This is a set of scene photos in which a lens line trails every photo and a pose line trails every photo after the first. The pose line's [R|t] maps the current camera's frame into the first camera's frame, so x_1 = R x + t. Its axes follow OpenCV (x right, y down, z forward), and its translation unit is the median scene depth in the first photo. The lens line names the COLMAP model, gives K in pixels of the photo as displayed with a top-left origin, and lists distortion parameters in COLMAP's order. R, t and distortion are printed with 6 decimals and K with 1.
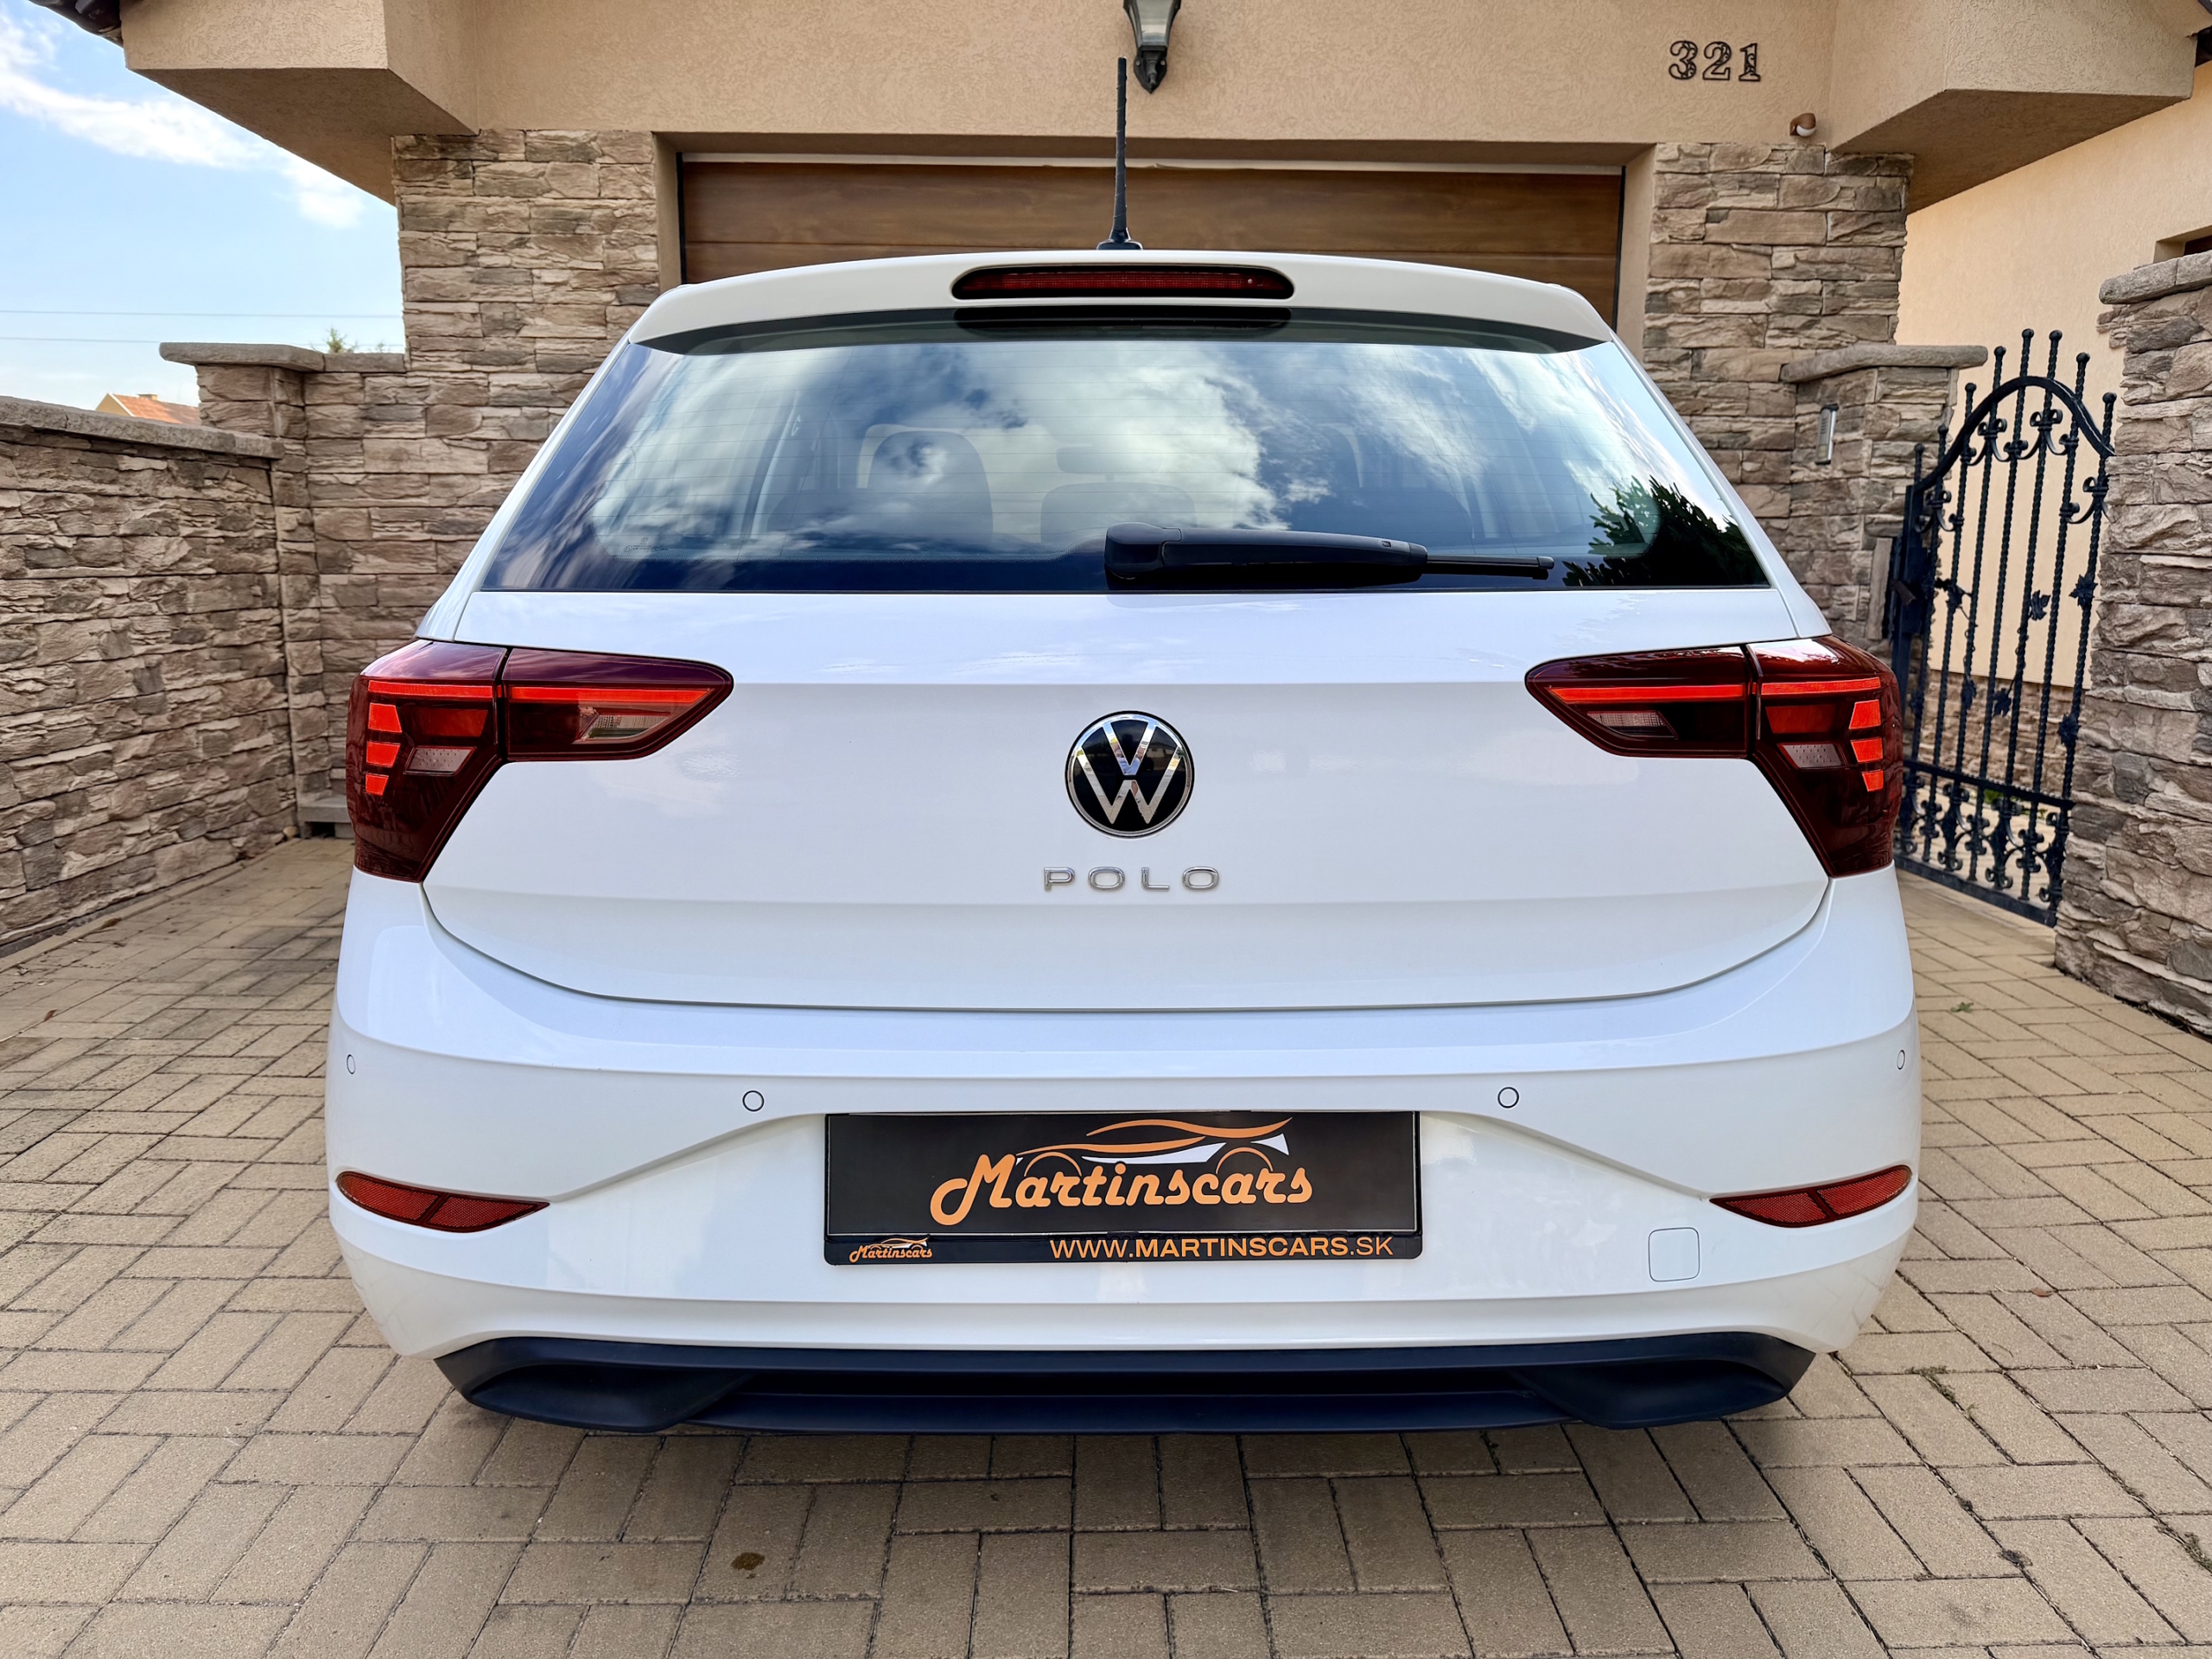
lens RADIAL K [[1544.2, 0, 1089.8], [0, 1544.2, 833.9], [0, 0, 1]] dist [-0.009829, 0.000292]
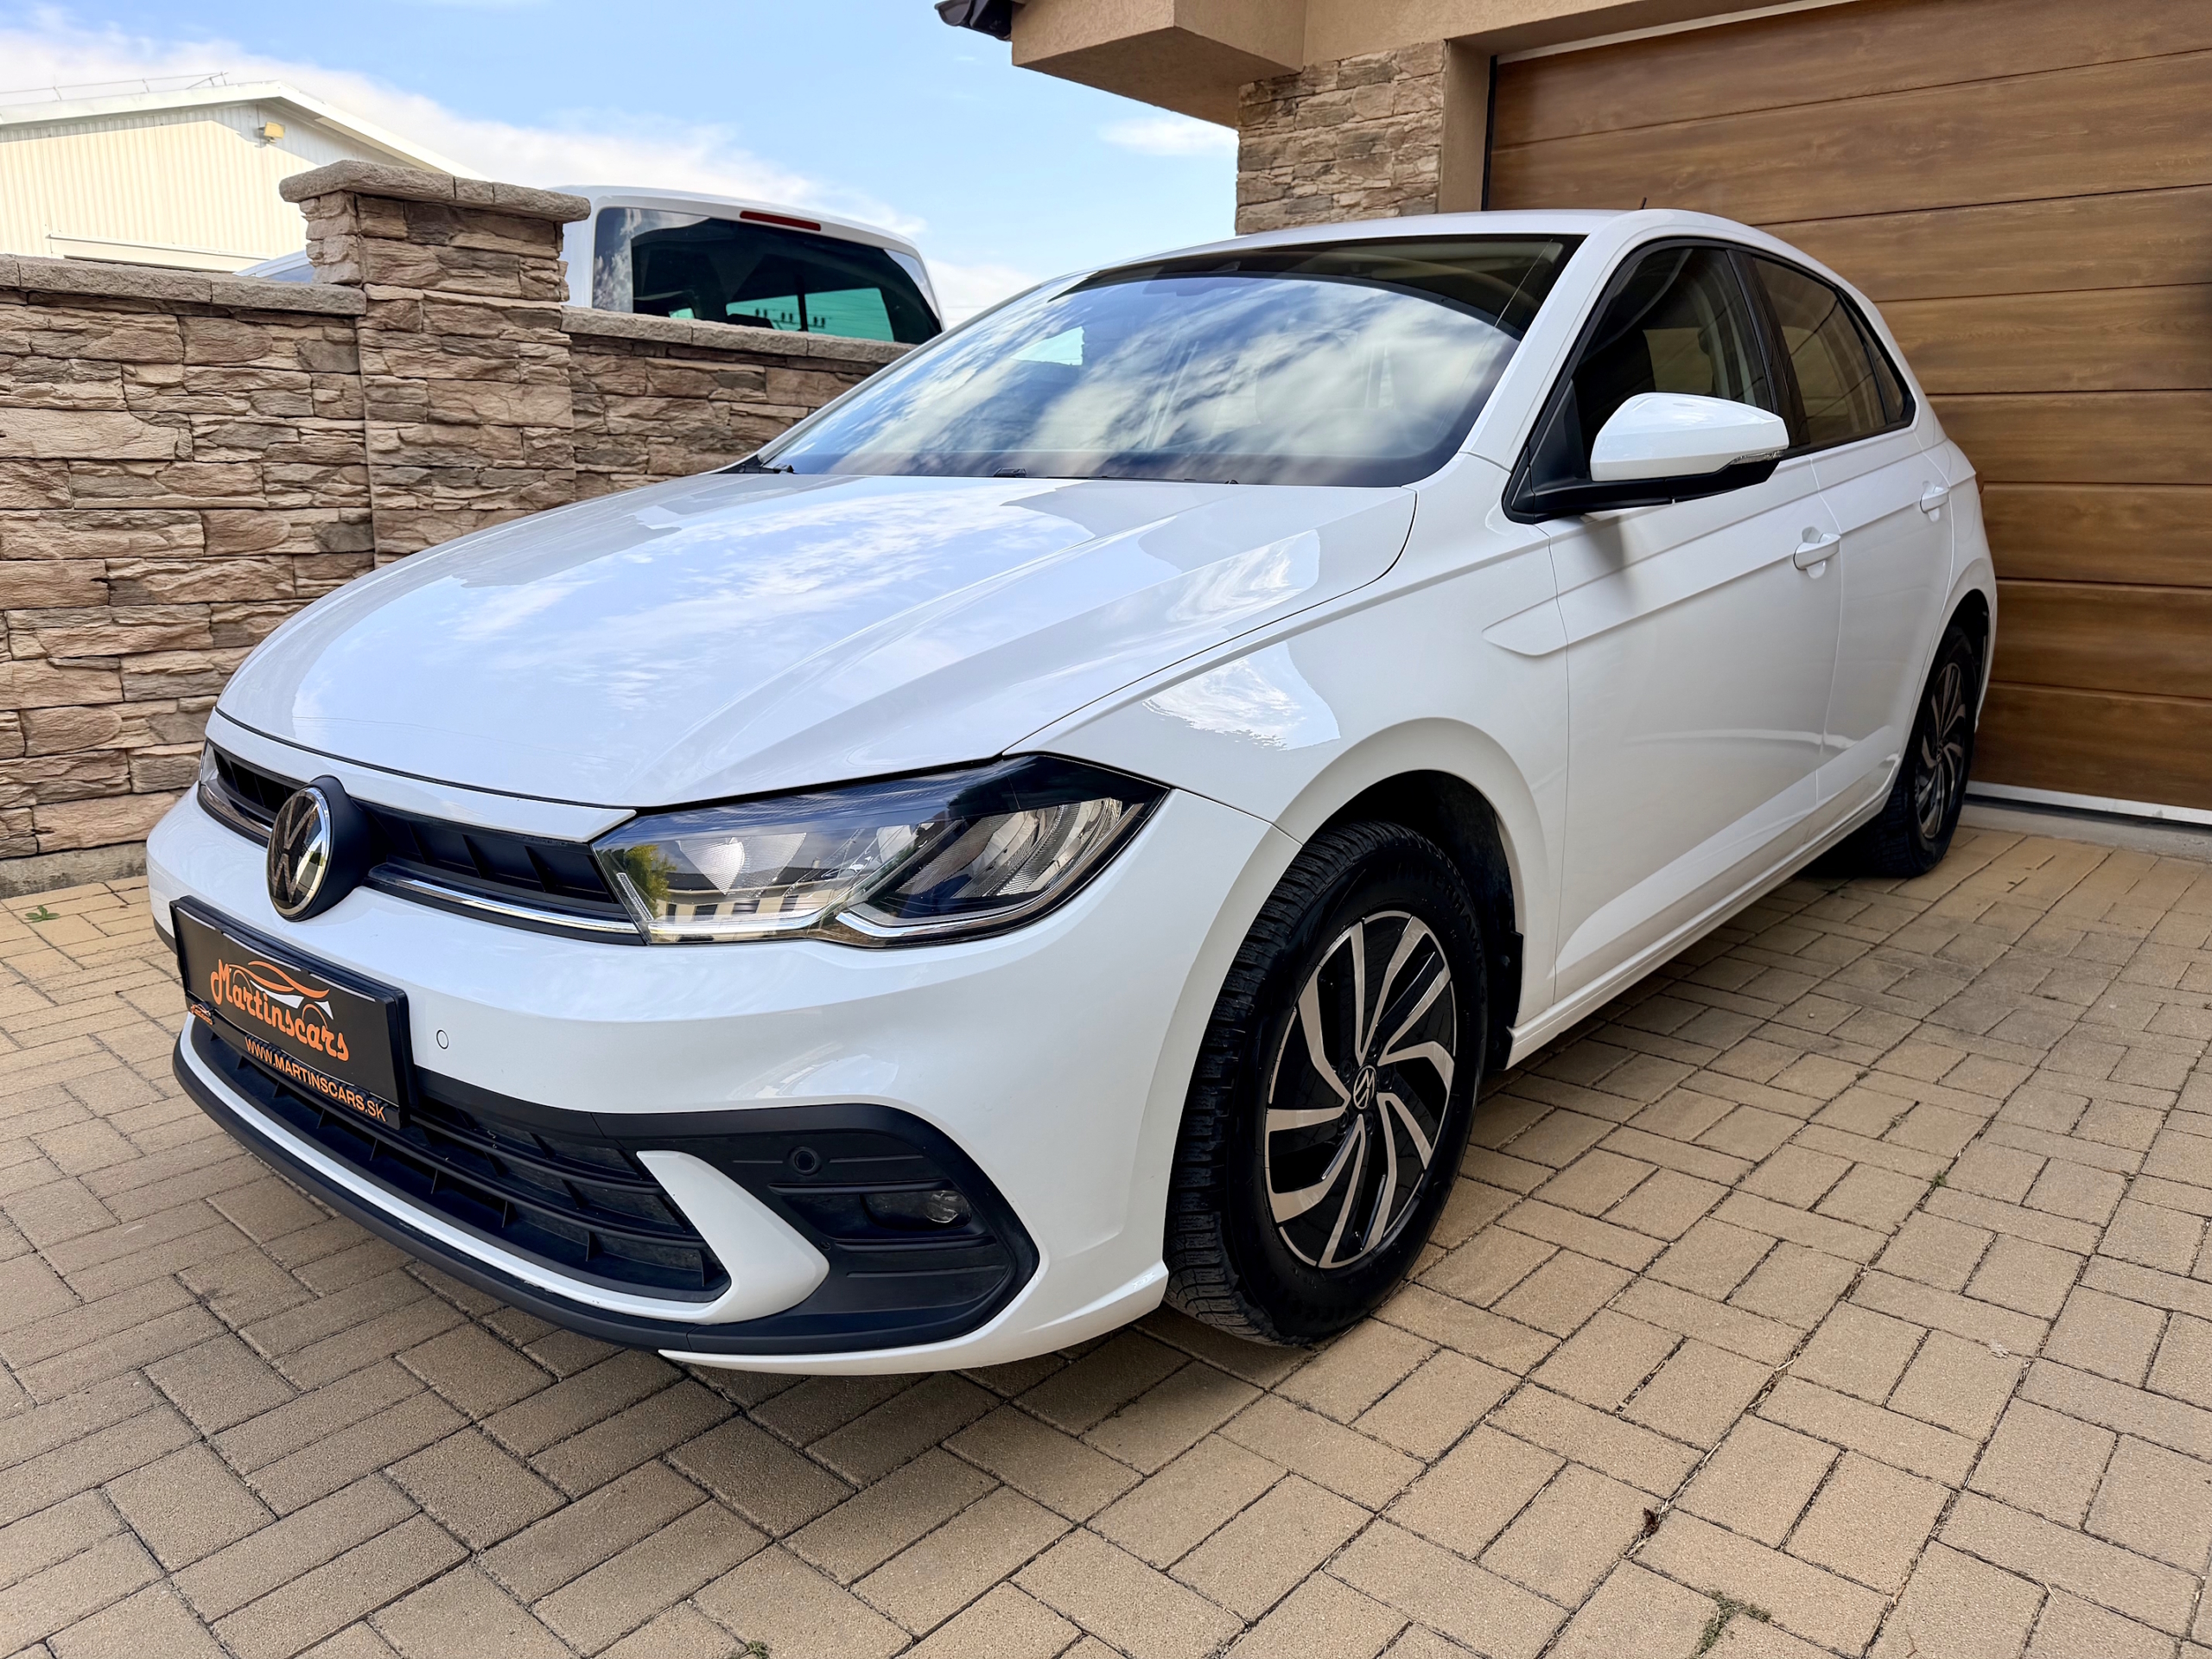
lens RADIAL K [[1544.2, 0, 1089.8], [0, 1544.2, 833.9], [0, 0, 1]] dist [-0.009829, 0.000292]
pose [[0.736632, 0.152075, -0.658973, 0.283071], [-0.126348, 0.988180, 0.086810, -0.003176], [0.664386, 0.019313, 0.747140, 0.108021]]
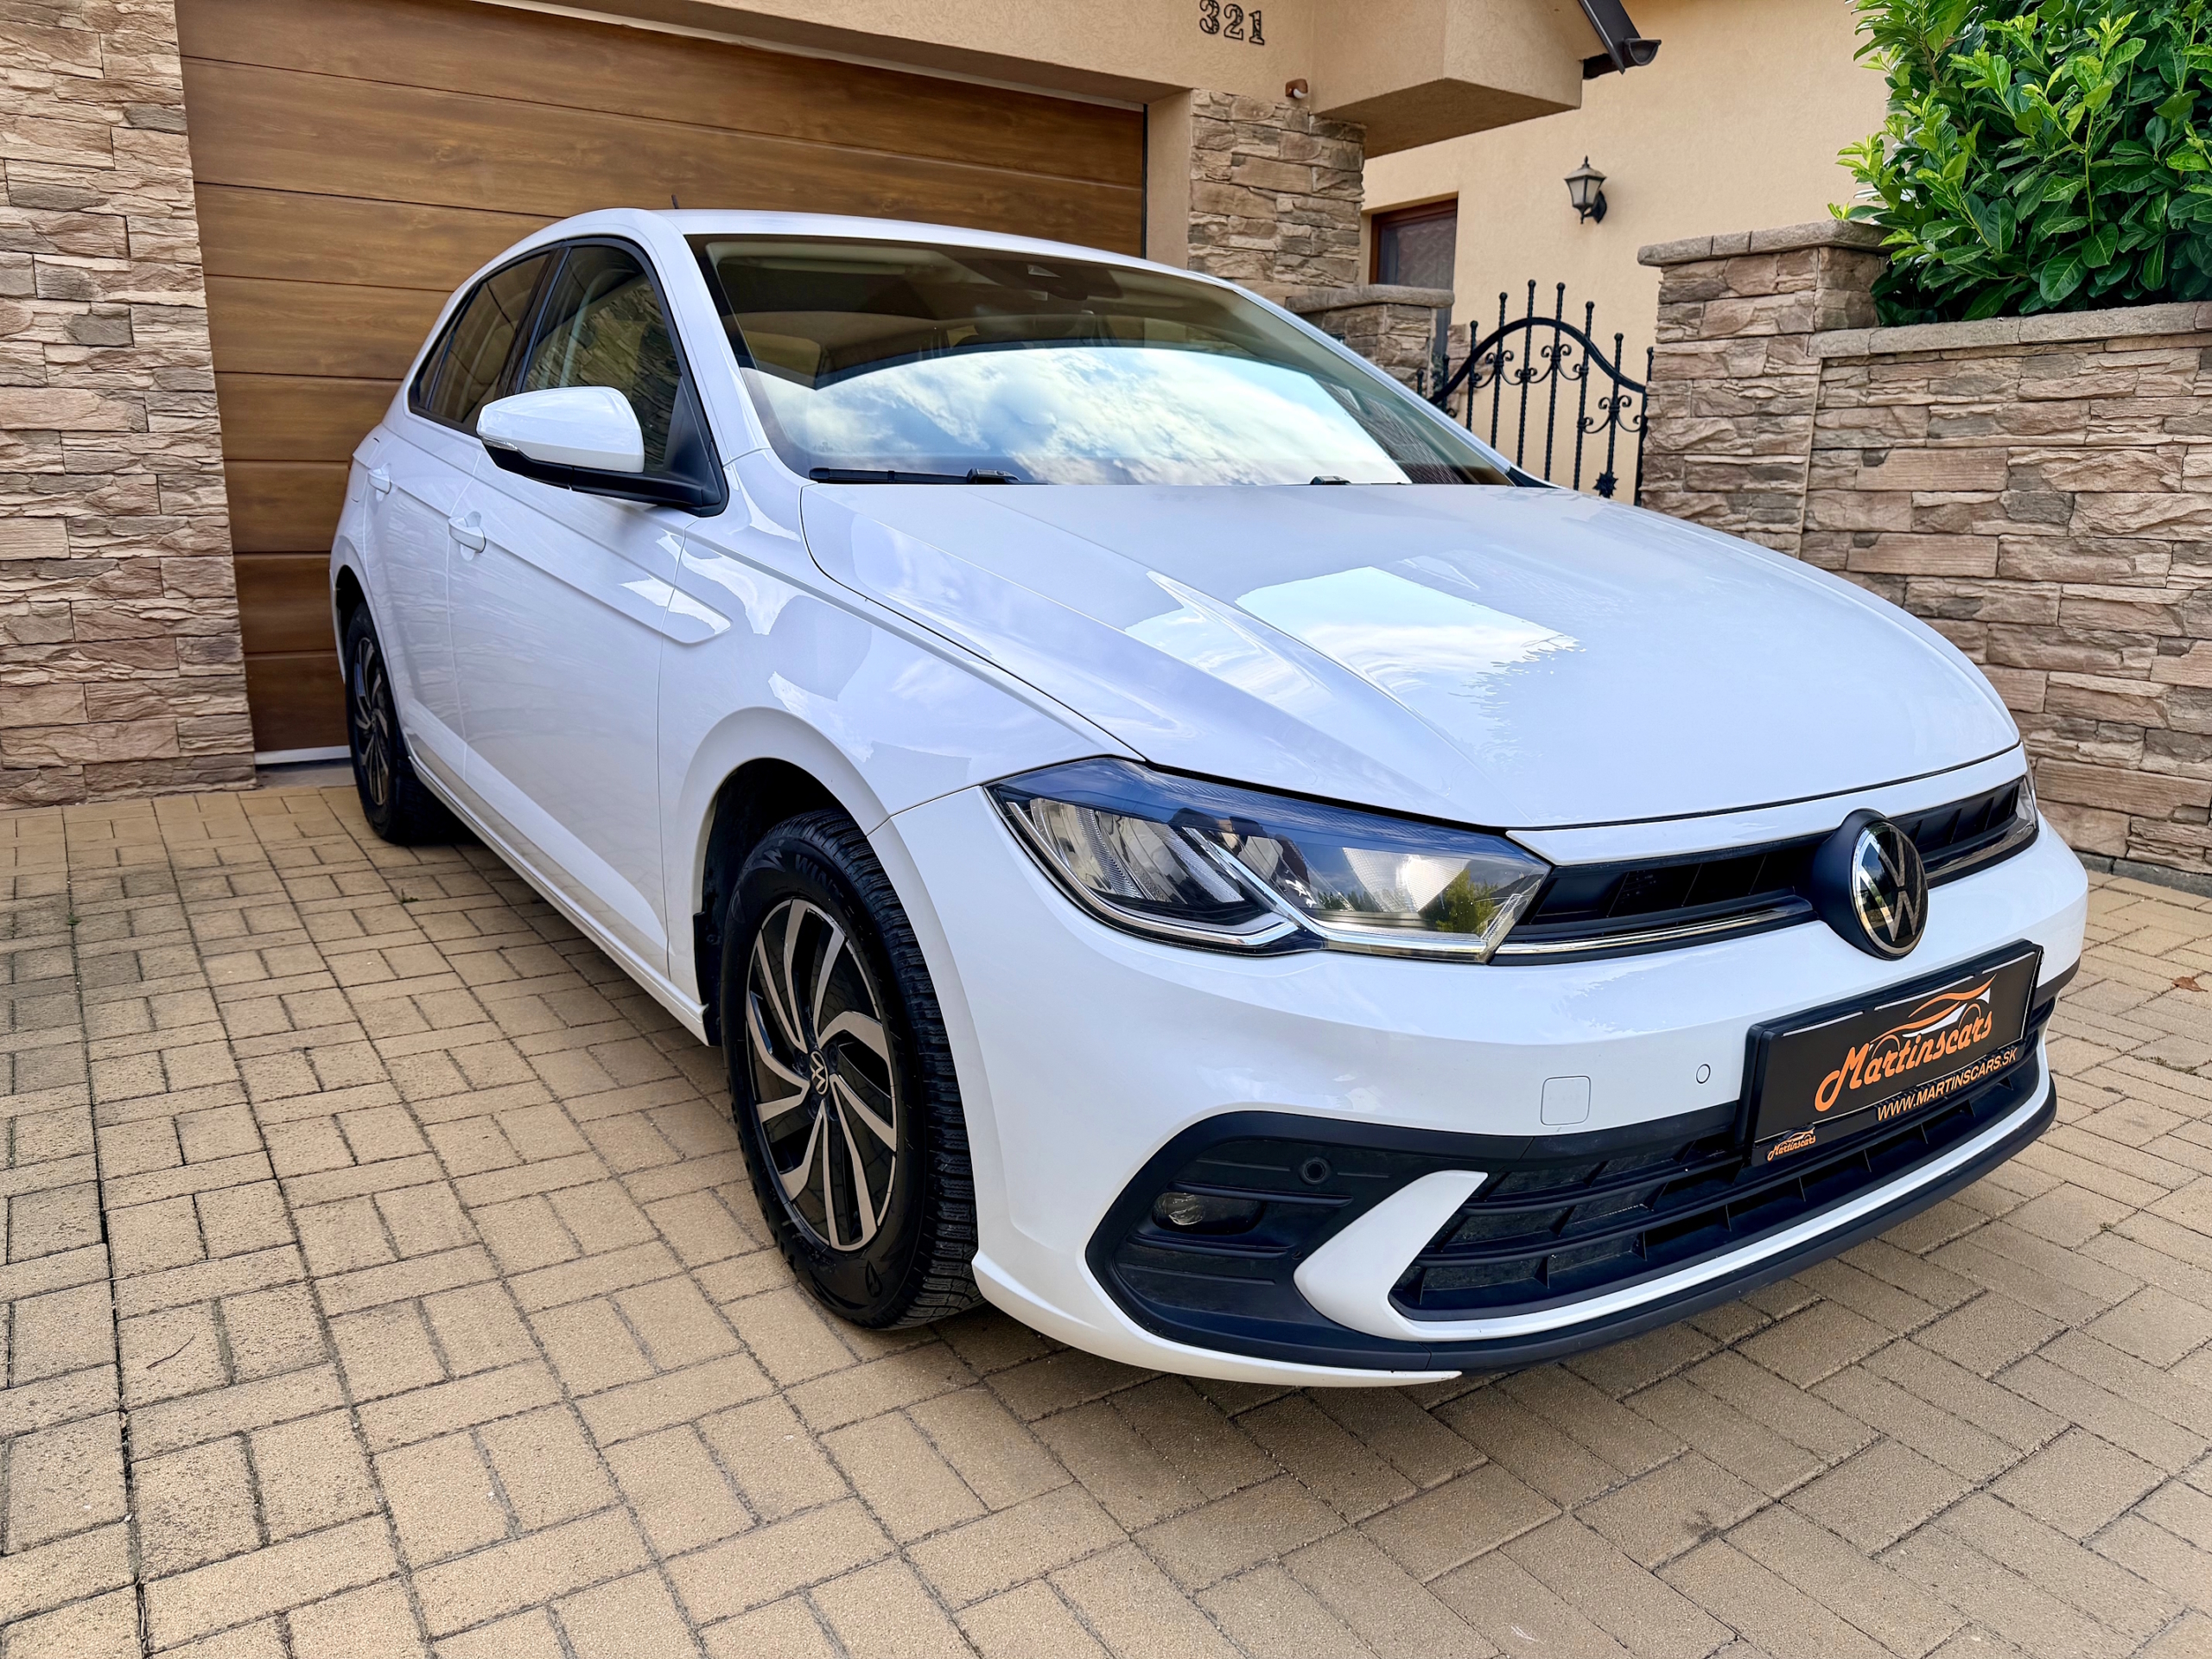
lens RADIAL K [[1575.6, 0, 1093.1], [0, 1575.6, 828.8], [0, 0, 1]] dist [-0.003189, -0.008746]
pose [[0.849510, -0.109895, 0.516000, -0.345533], [0.088474, 0.993889, 0.066014, 0.004535], [-0.520101, -0.010427, 0.854041, 0.054669]]
